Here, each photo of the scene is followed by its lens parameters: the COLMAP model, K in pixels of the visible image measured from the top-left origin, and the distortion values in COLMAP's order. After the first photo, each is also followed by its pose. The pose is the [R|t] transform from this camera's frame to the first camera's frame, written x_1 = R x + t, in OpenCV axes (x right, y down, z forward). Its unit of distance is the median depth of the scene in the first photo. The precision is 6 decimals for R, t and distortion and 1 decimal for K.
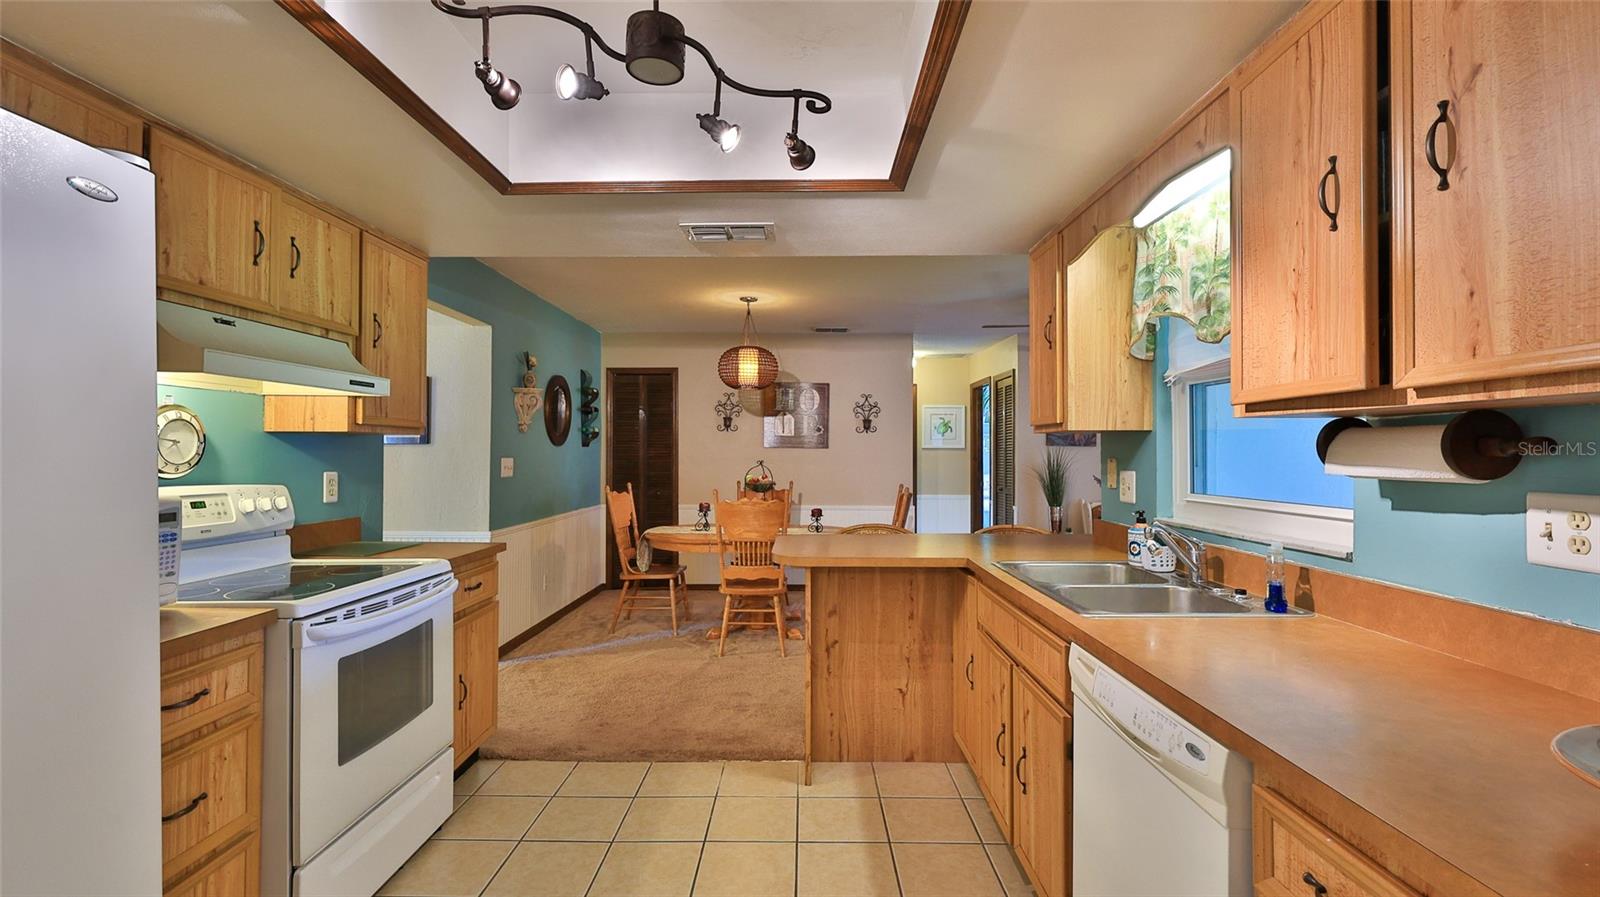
lens RADIAL K [[706.7, 0, 800.7], [0, 706.7, 449.2], [0, 0, 1]] dist [0.000009, 0.000431]
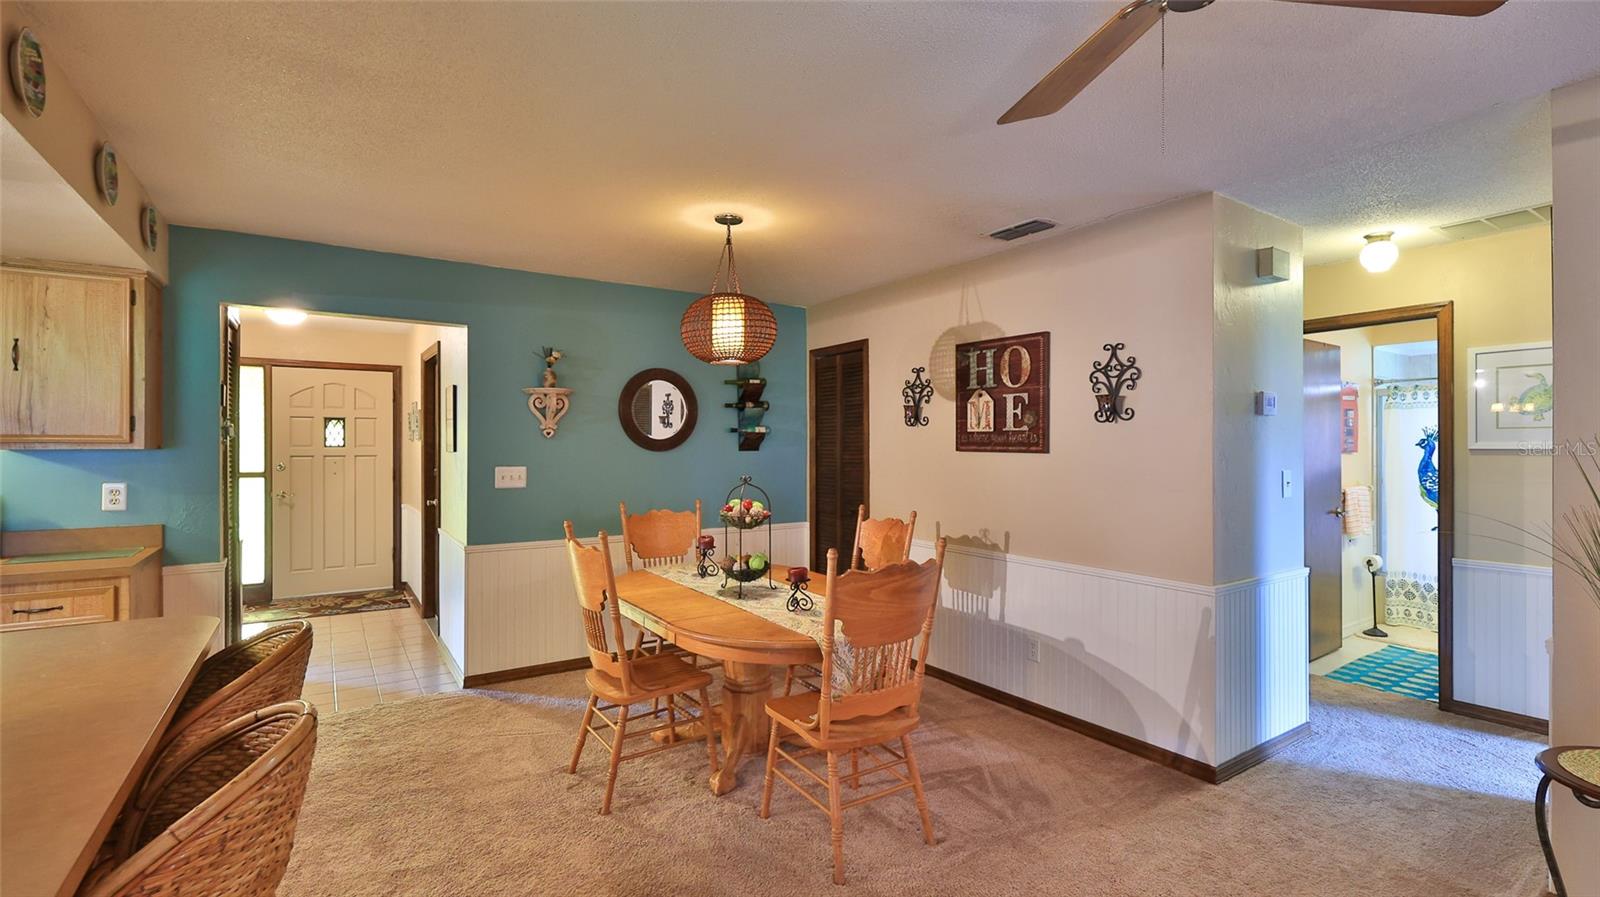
lens RADIAL K [[706.7, 0, 799.0], [0, 706.7, 440.9], [0, 0, 1]] dist [0.000009, 0.000431]
pose [[0.565361, -0.010408, -0.824778, 0.376235], [0.007427, 0.999944, -0.007527, -0.008027], [0.824810, -0.001870, 0.565407, 0.542666]]
